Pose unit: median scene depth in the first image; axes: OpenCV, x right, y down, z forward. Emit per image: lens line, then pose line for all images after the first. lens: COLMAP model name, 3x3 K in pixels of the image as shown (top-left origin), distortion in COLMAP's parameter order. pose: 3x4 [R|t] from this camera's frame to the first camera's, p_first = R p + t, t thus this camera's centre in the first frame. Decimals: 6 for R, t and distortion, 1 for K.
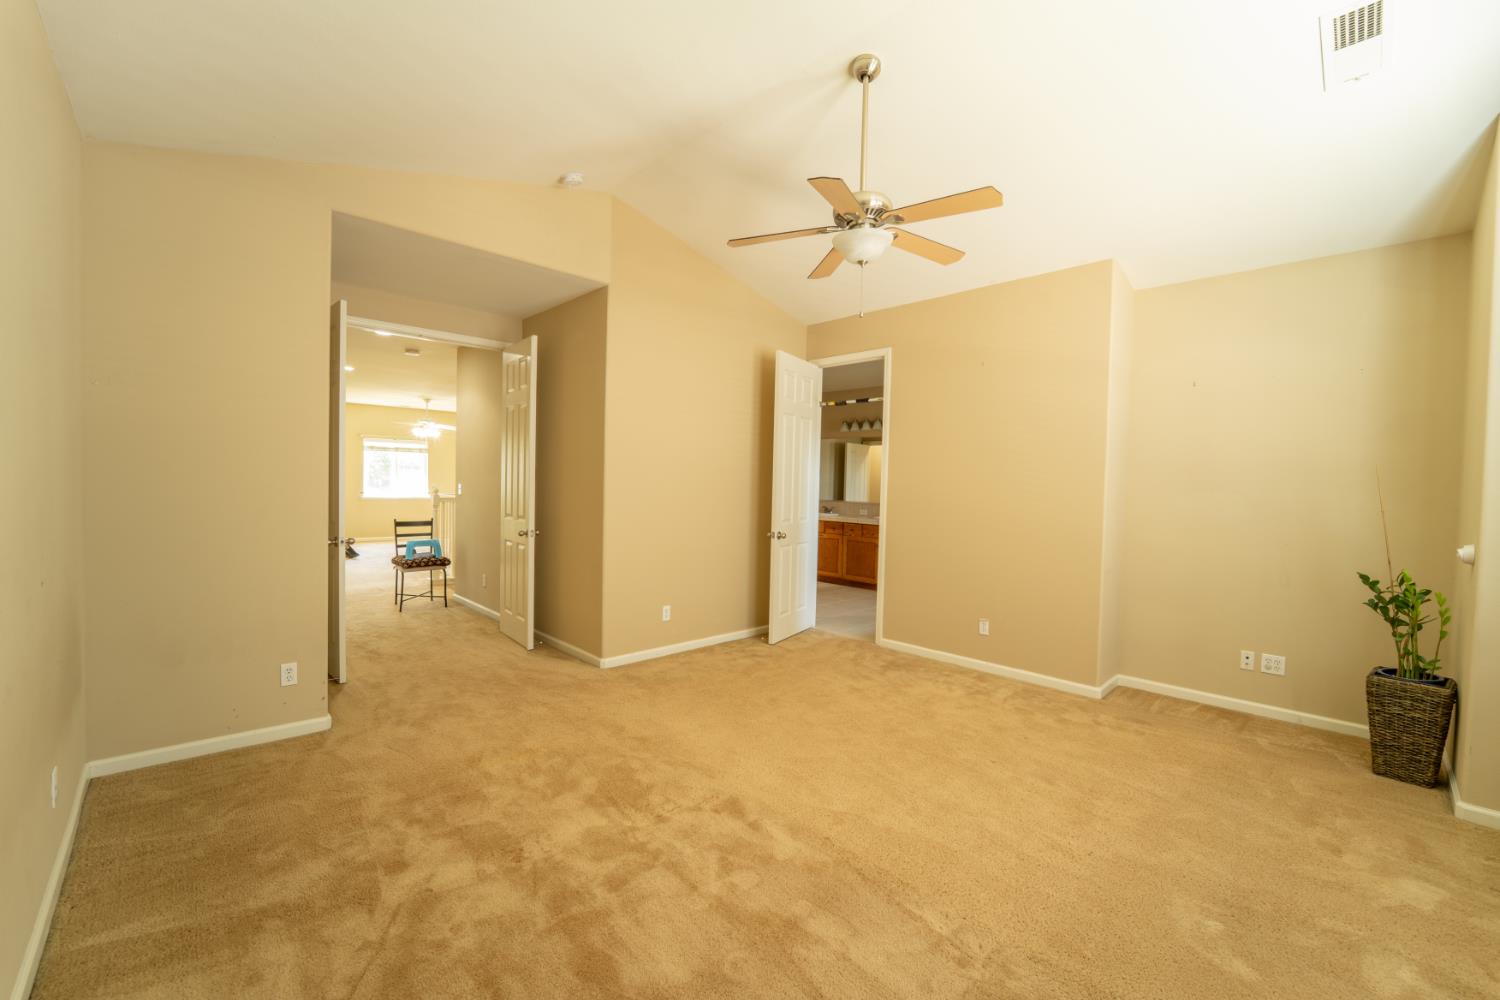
lens RADIAL K [[609.2, 0, 752.6], [0, 609.2, 496.5], [0, 0, 1]] dist [0.000101, -0.000286]
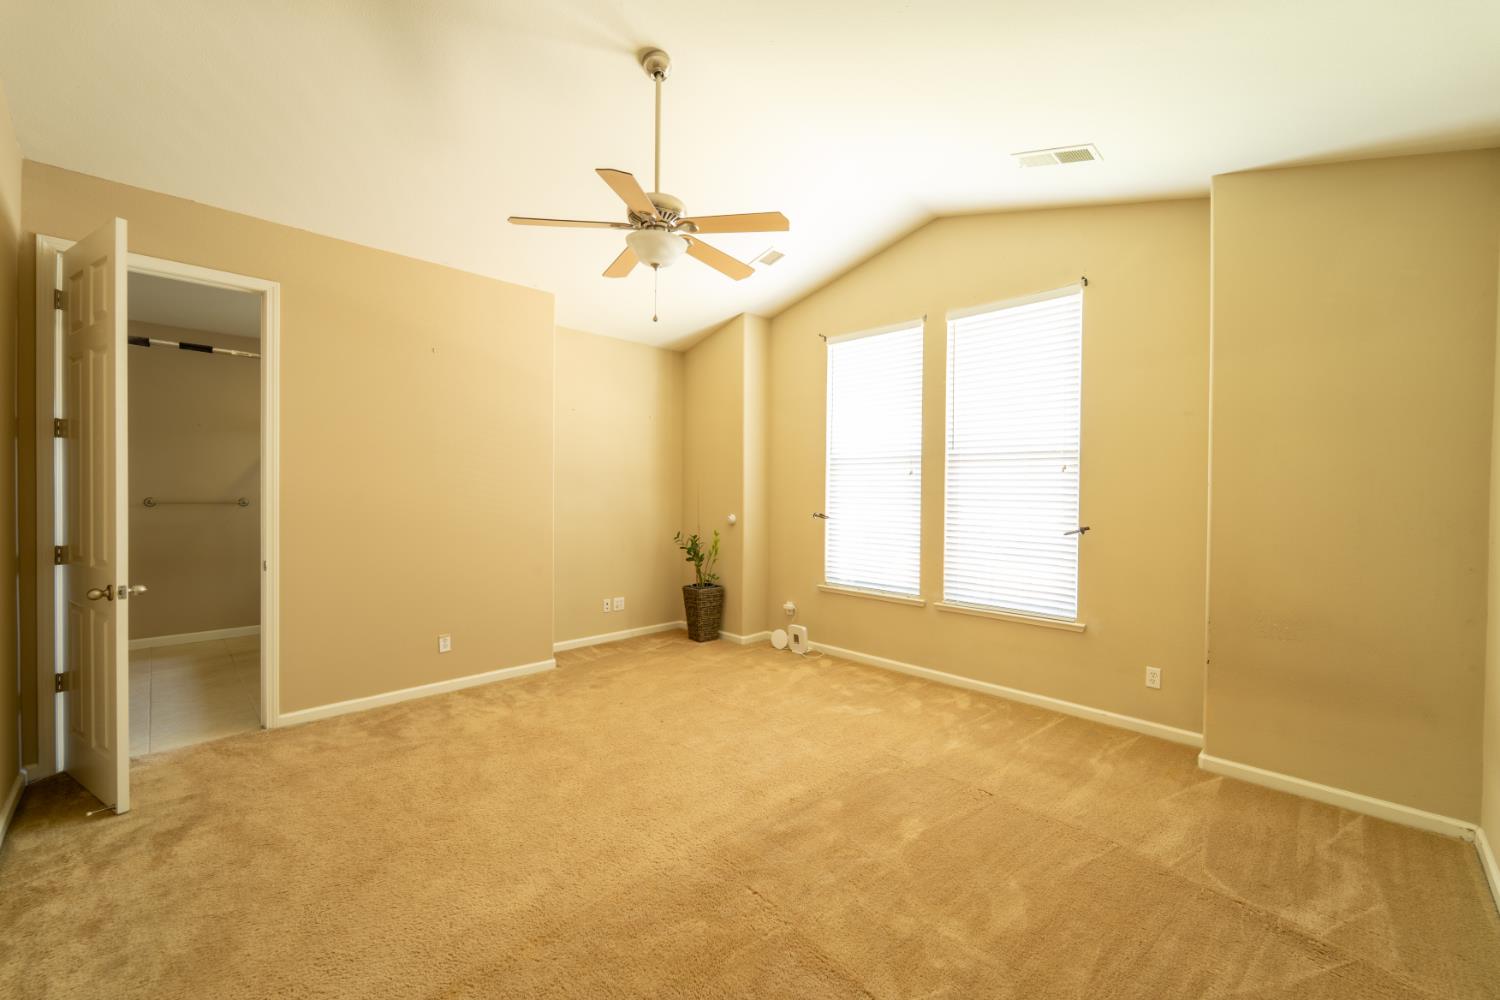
lens RADIAL K [[609.2, 0, 744.3], [0, 609.2, 496.8], [0, 0, 1]] dist [0.000101, -0.000286]
pose [[-0.007469, -0.032819, 0.999433, -0.582480], [0.009510, 0.999414, 0.032890, -0.032523], [-0.999927, 0.009751, -0.007152, 0.625086]]
